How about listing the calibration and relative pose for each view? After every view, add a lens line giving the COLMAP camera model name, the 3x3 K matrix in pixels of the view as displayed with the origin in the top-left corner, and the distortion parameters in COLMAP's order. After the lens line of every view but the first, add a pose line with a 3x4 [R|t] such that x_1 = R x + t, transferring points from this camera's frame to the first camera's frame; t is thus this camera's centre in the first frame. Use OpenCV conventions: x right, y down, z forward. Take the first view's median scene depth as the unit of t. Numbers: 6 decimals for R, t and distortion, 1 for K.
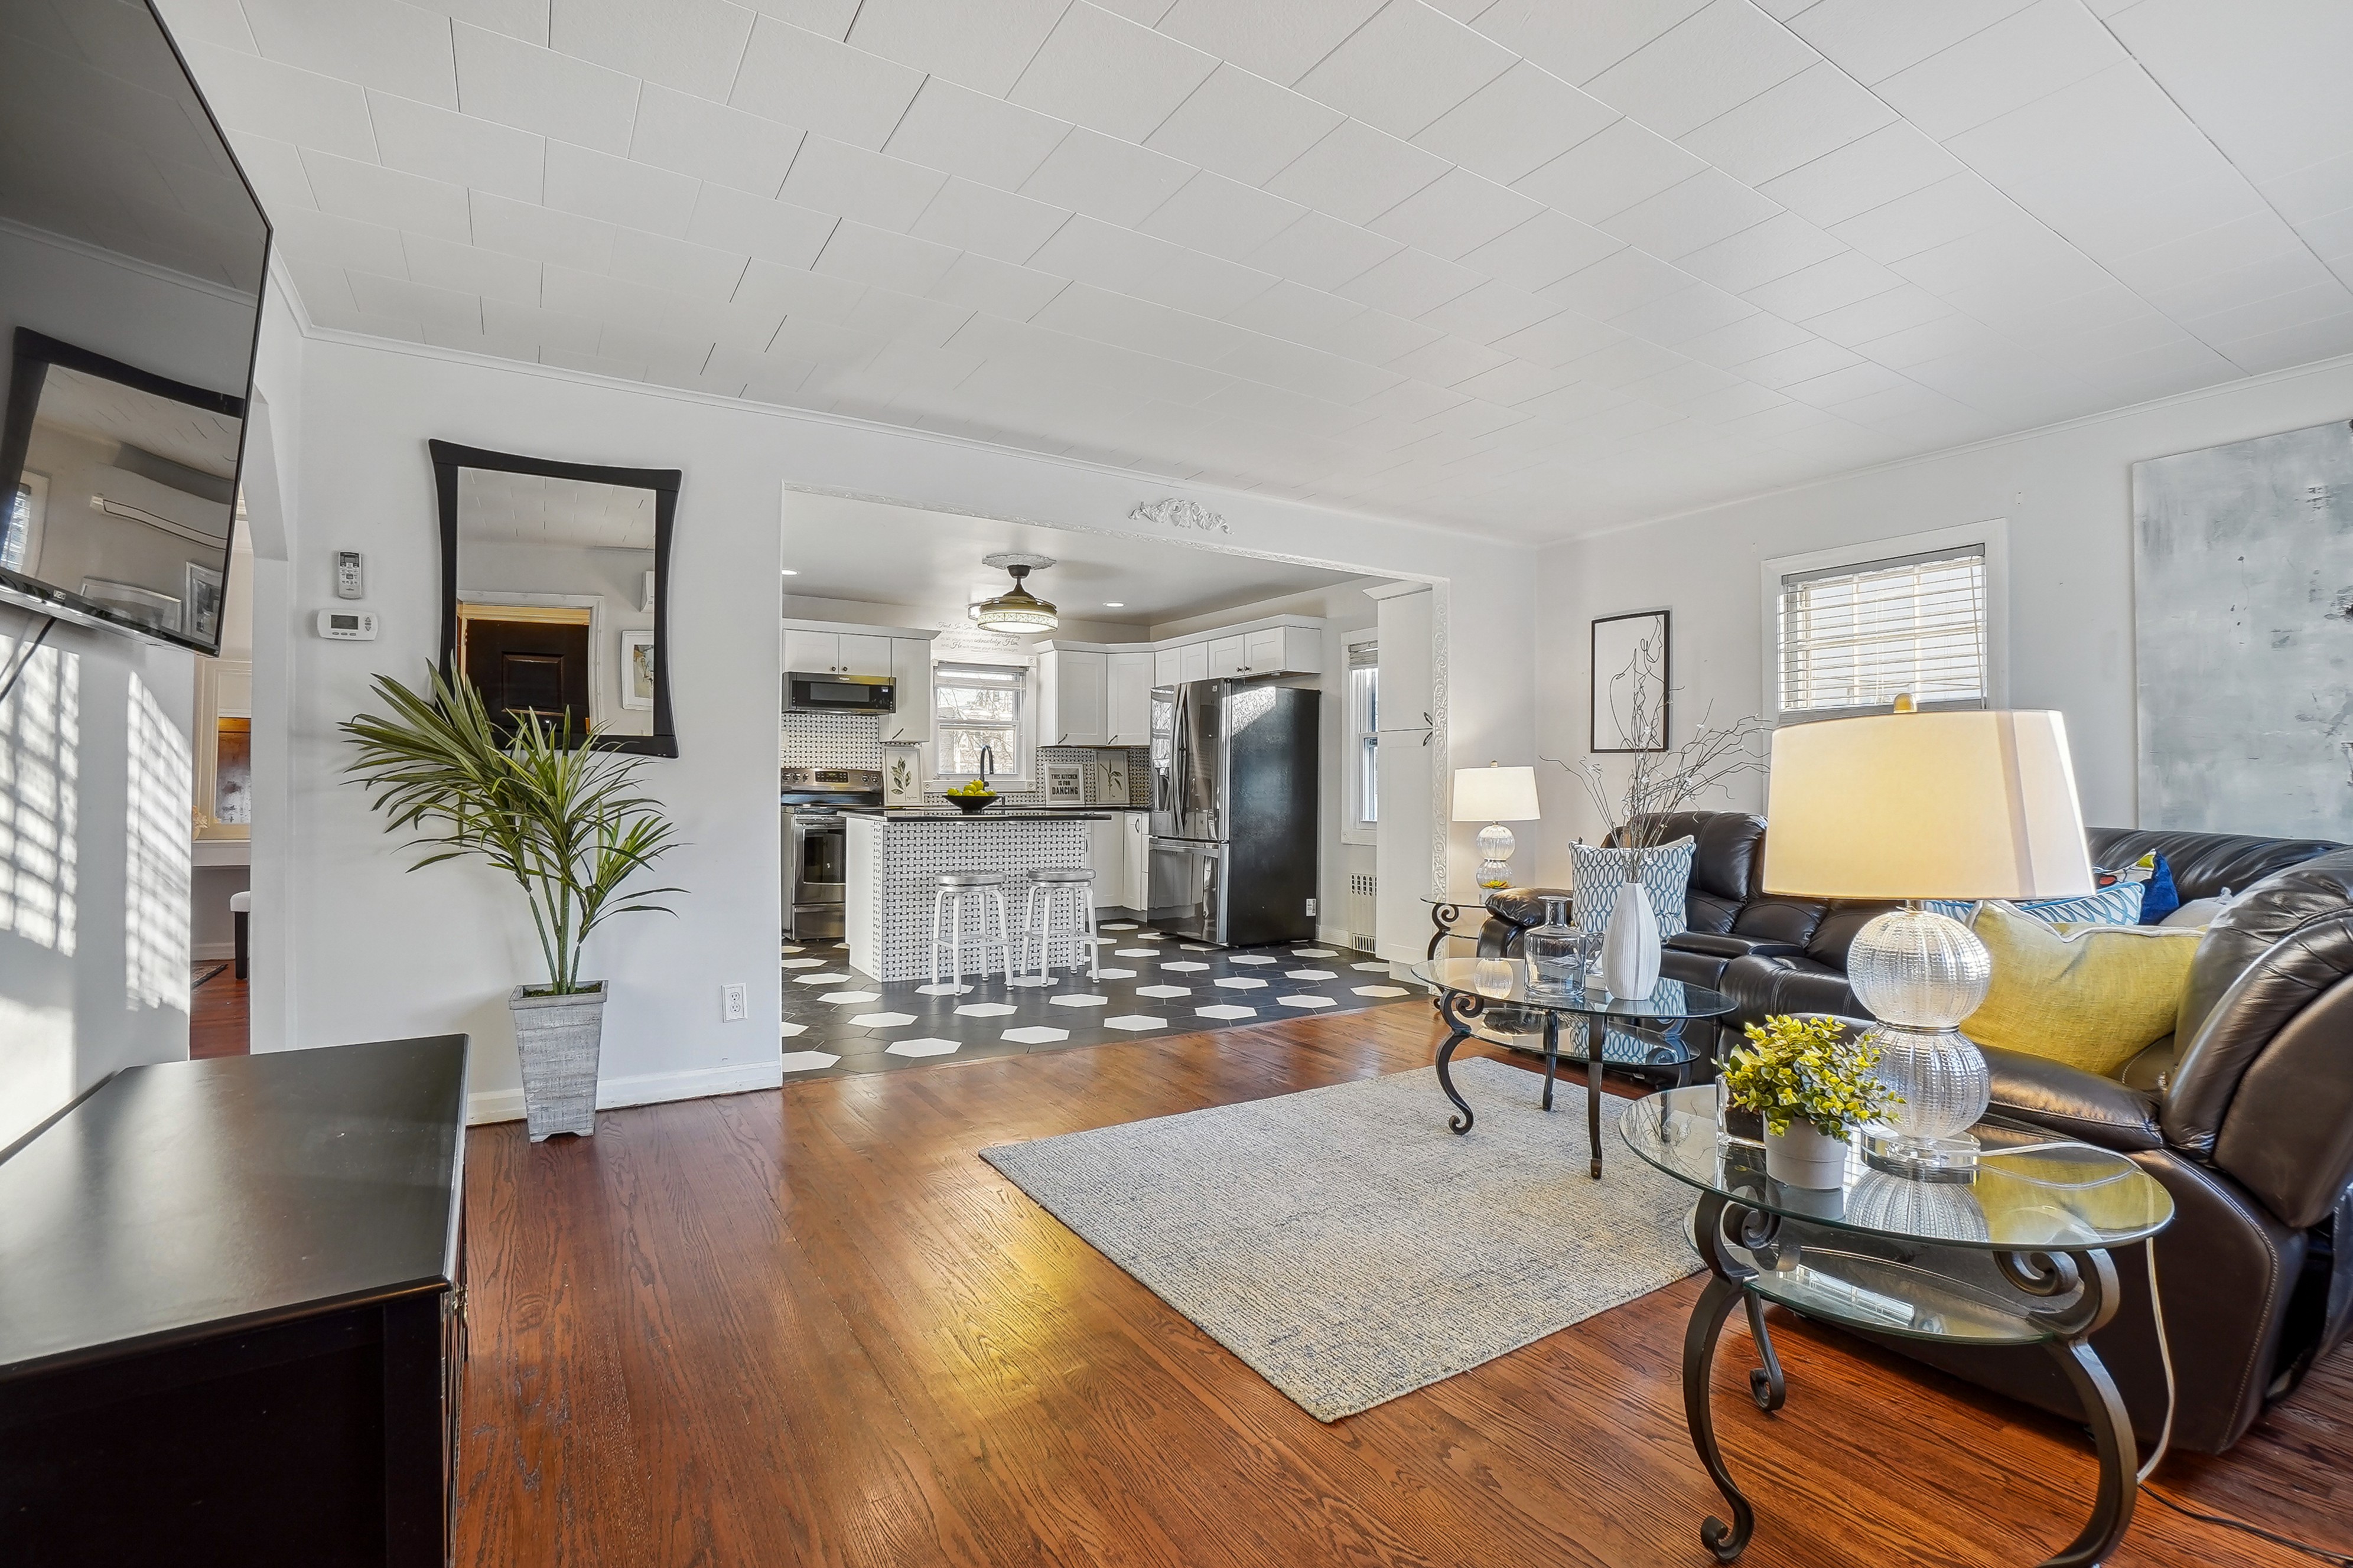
lens RADIAL K [[1077.1, 0, 1149.5], [0, 1077.1, 777.6], [0, 0, 1]] dist [-0.001830, -0.000160]
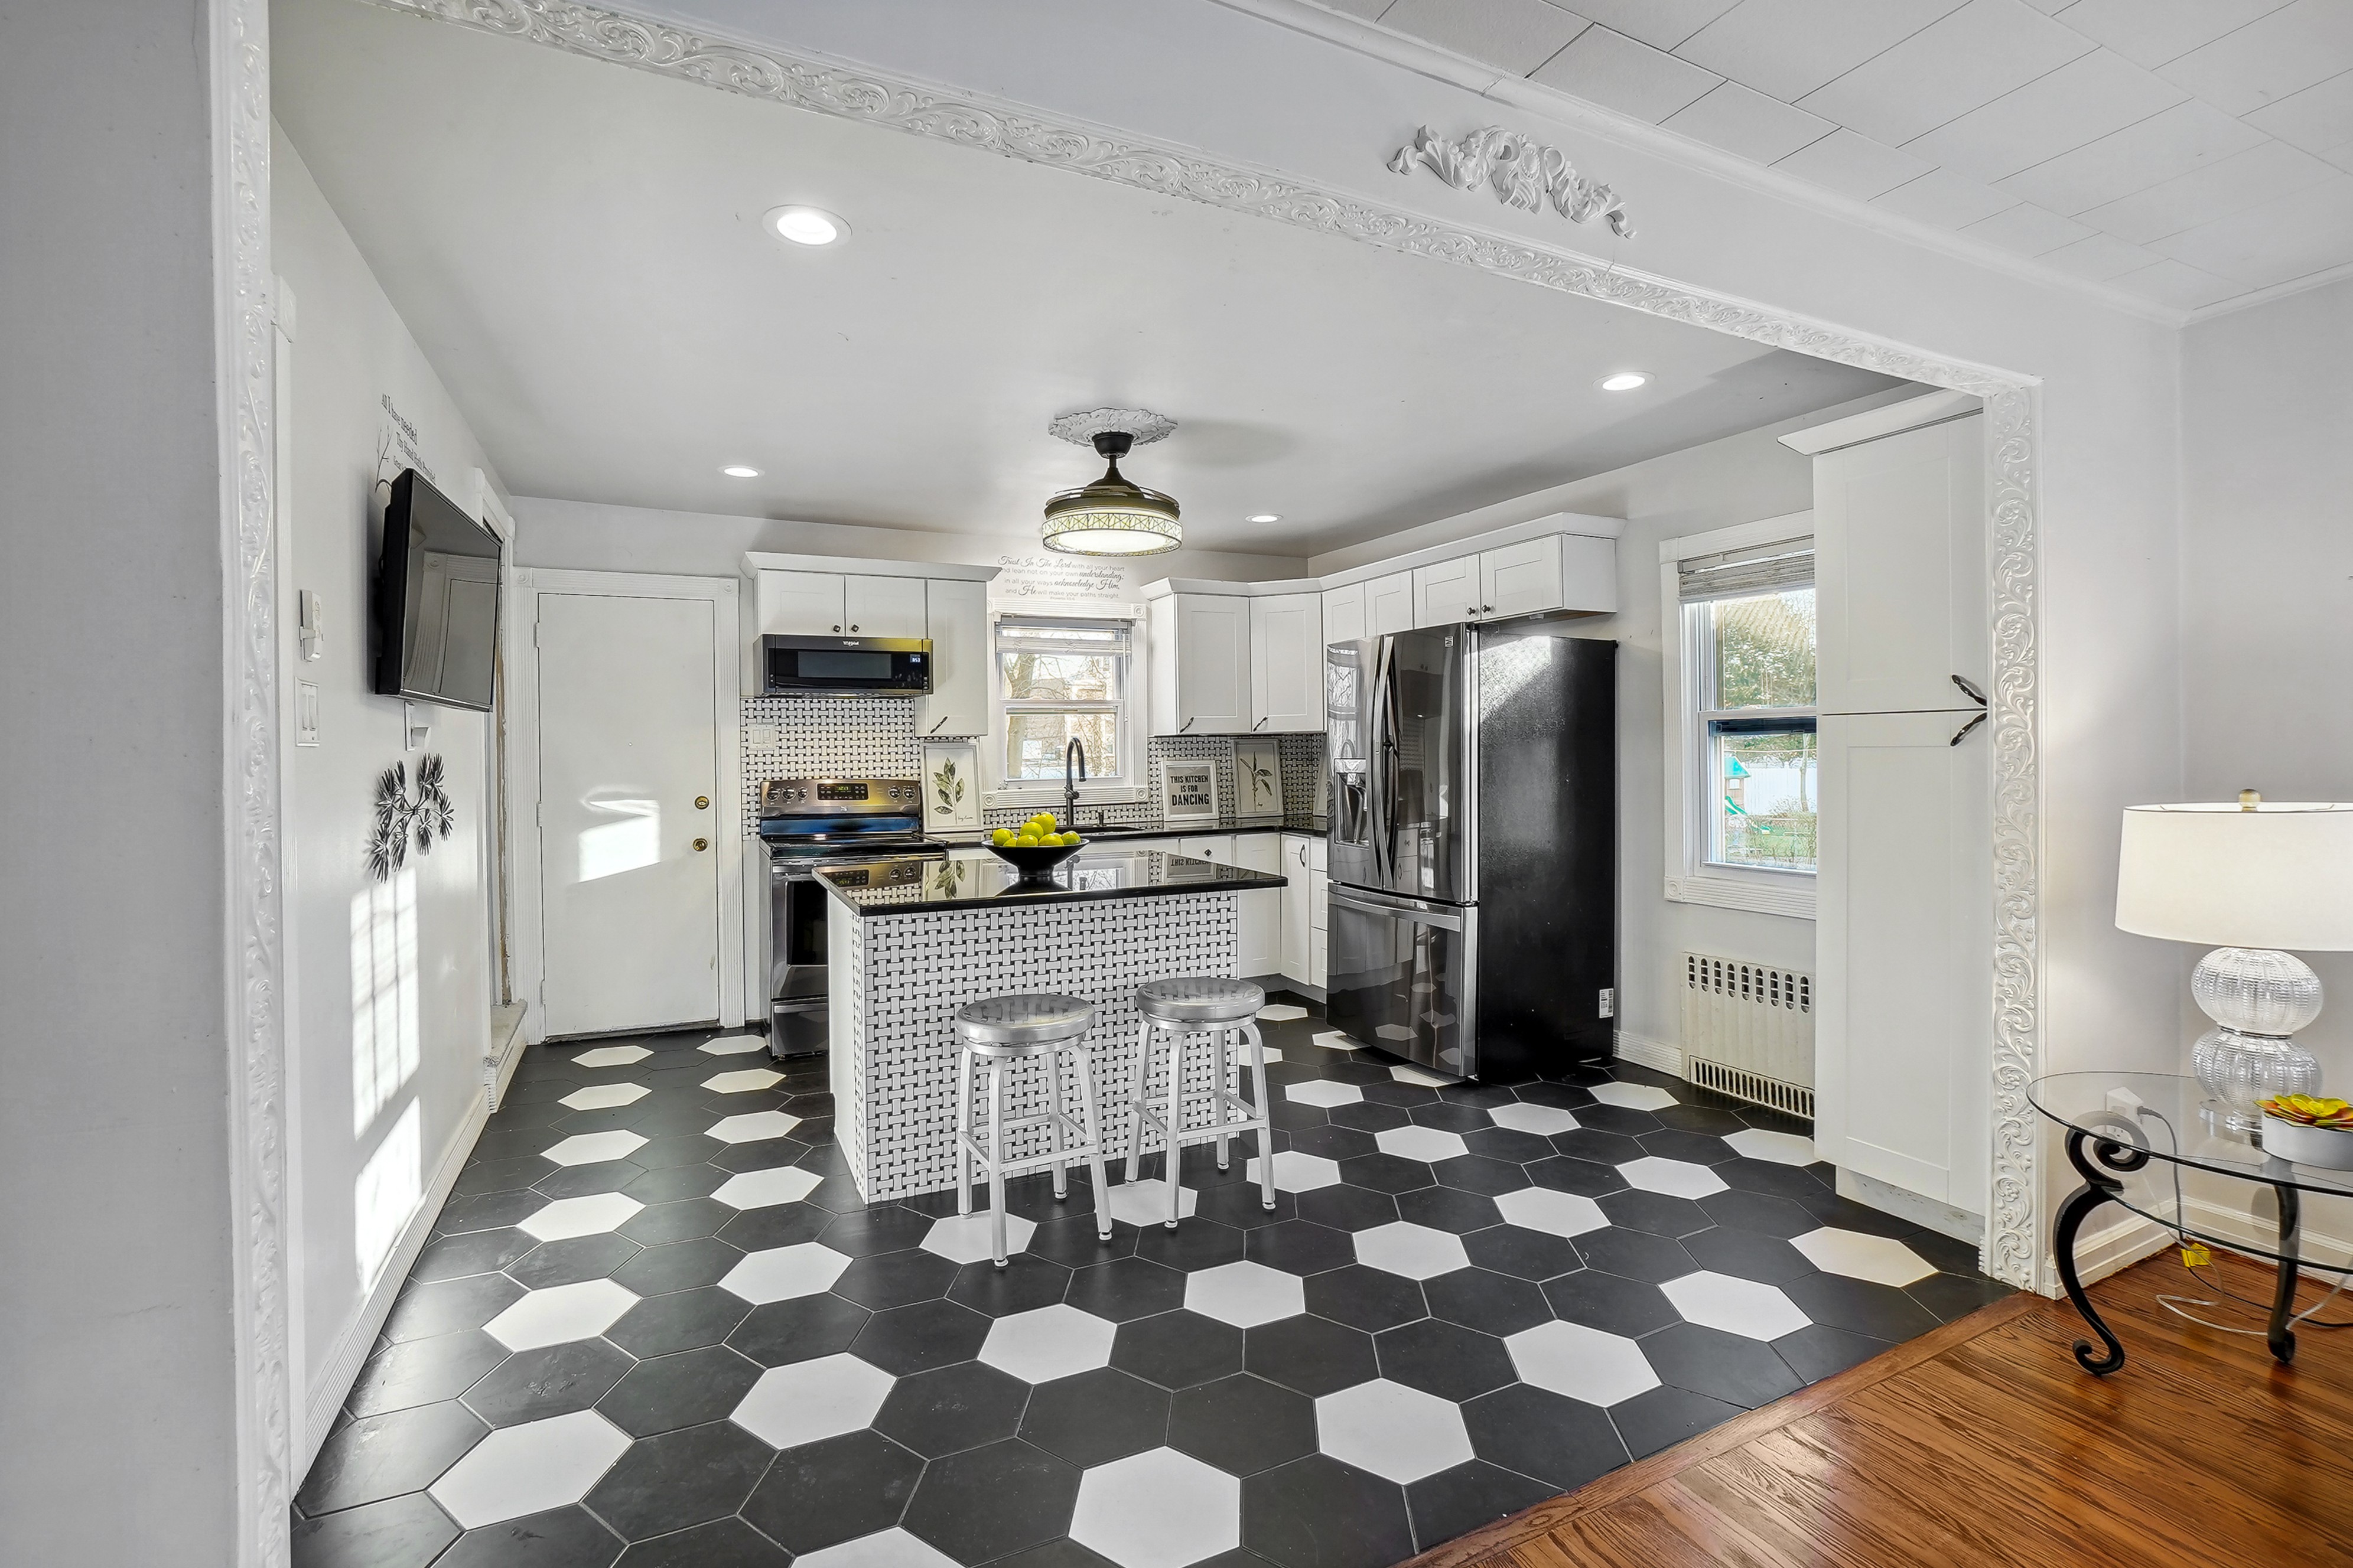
lens RADIAL K [[1077.1, 0, 1149.5], [0, 1077.1, 777.6], [0, 0, 1]] dist [-0.001830, -0.000160]
pose [[0.994437, -0.013906, -0.104412, -0.038242], [0.017225, 0.999372, 0.030952, -0.027594], [0.103916, -0.032579, 0.994052, 0.369255]]
